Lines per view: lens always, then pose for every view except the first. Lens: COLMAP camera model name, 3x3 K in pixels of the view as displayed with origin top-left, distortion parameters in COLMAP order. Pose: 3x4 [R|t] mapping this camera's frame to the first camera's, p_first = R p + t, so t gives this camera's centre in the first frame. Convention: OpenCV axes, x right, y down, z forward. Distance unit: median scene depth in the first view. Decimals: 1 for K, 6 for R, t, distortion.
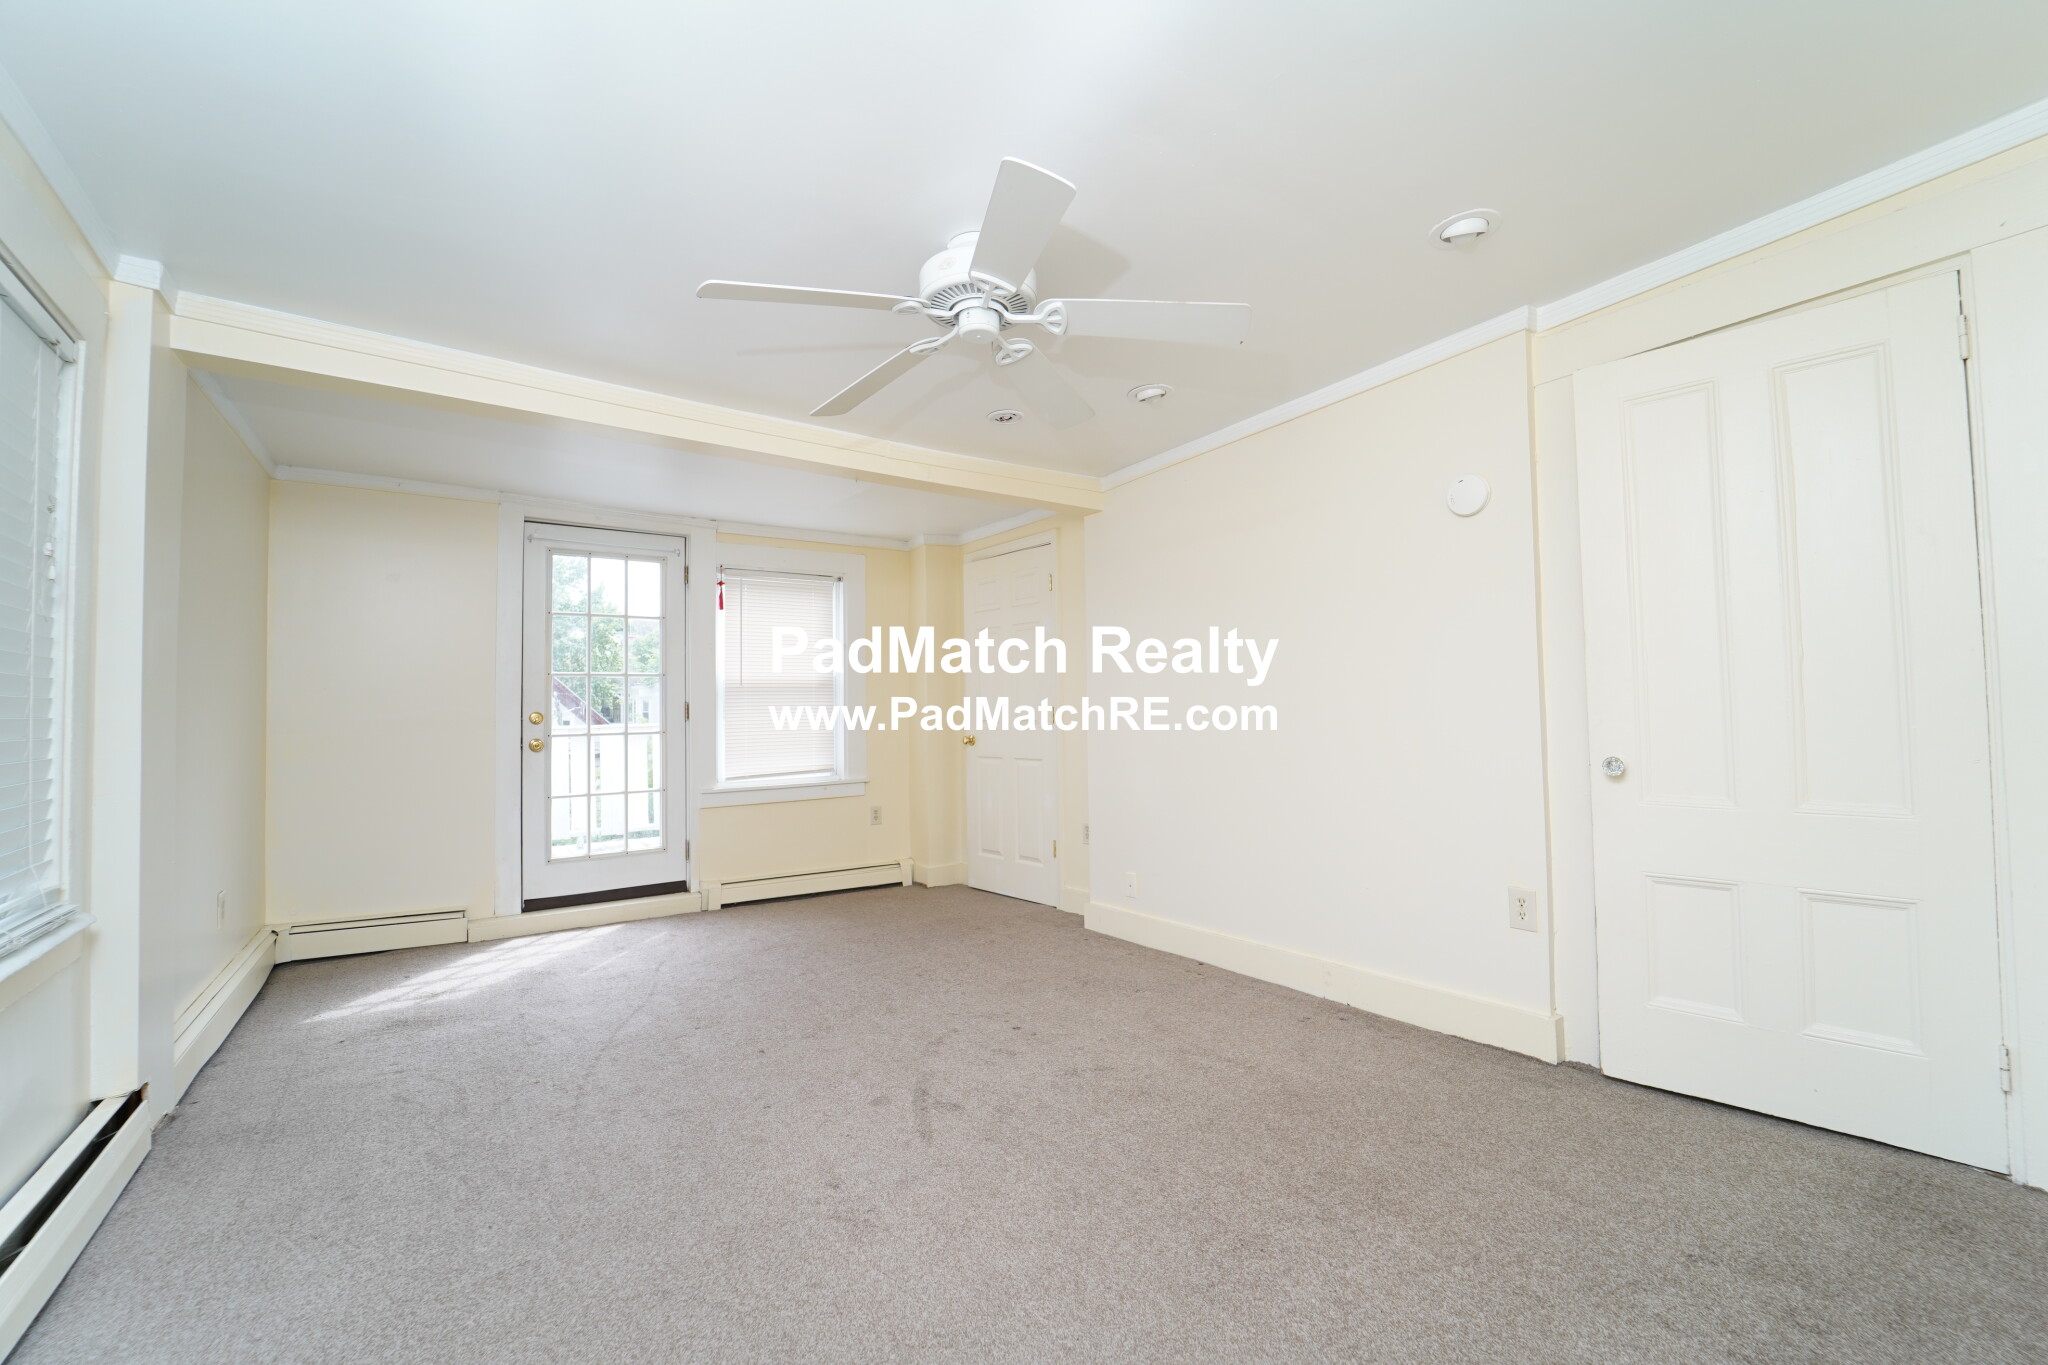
lens RADIAL K [[835.6, 0, 1012.3], [0, 835.6, 672.6], [0, 0, 1]] dist [-0.022704, 0.000964]
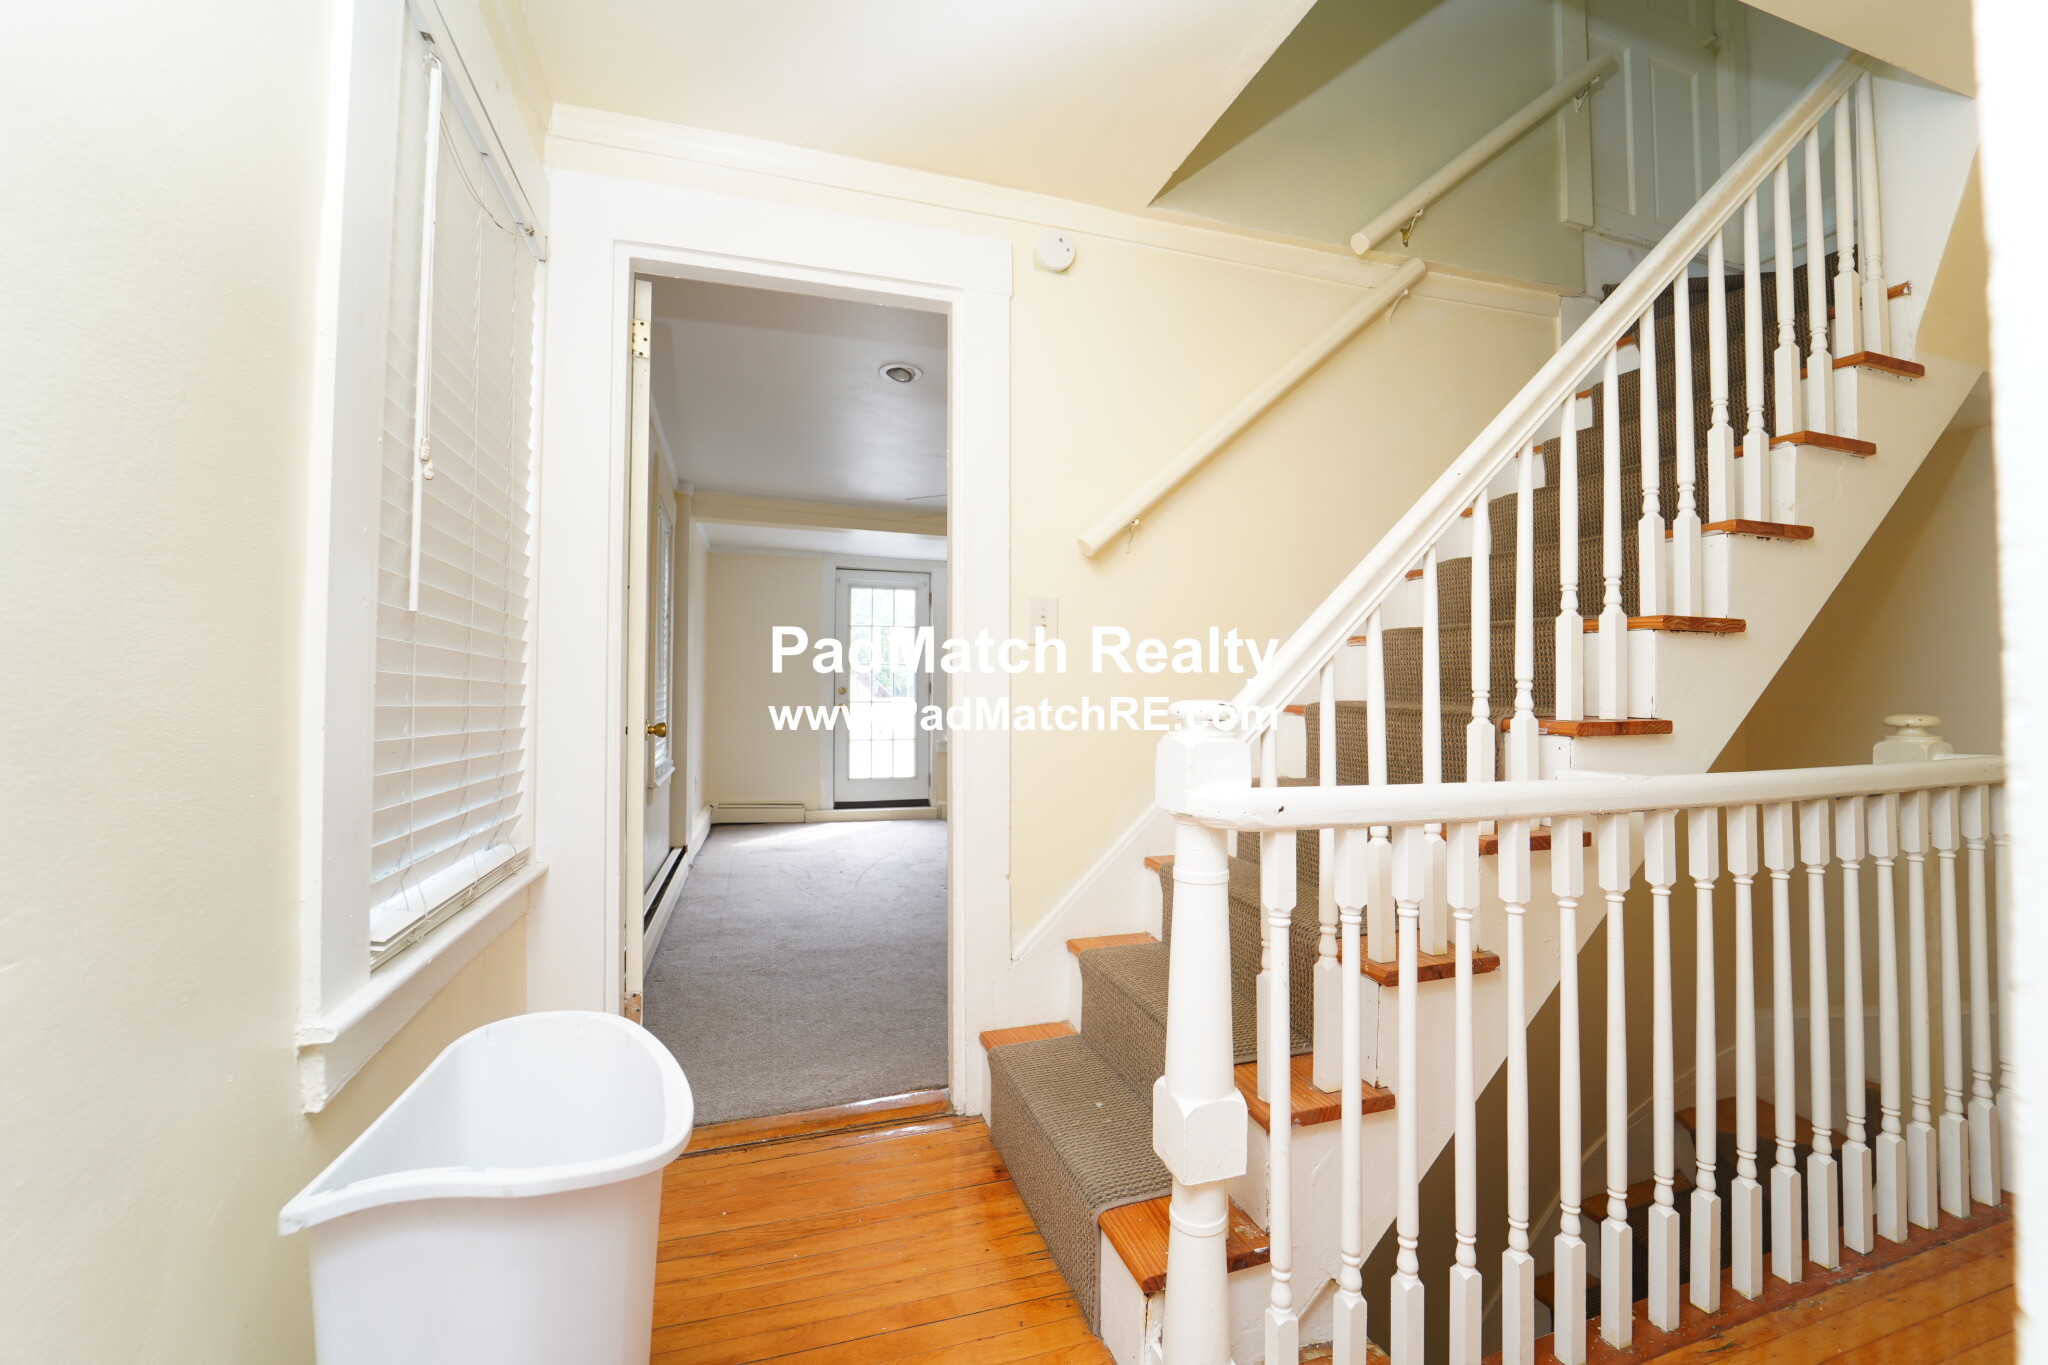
lens RADIAL K [[835.6, 0, 1030.5], [0, 835.6, 685.4], [0, 0, 1]] dist [-0.022704, 0.000964]
pose [[0.955064, 0.016281, -0.295951, 0.253873], [-0.006299, 0.999380, 0.034652, -0.015406], [0.296332, -0.031231, 0.954574, -0.434962]]
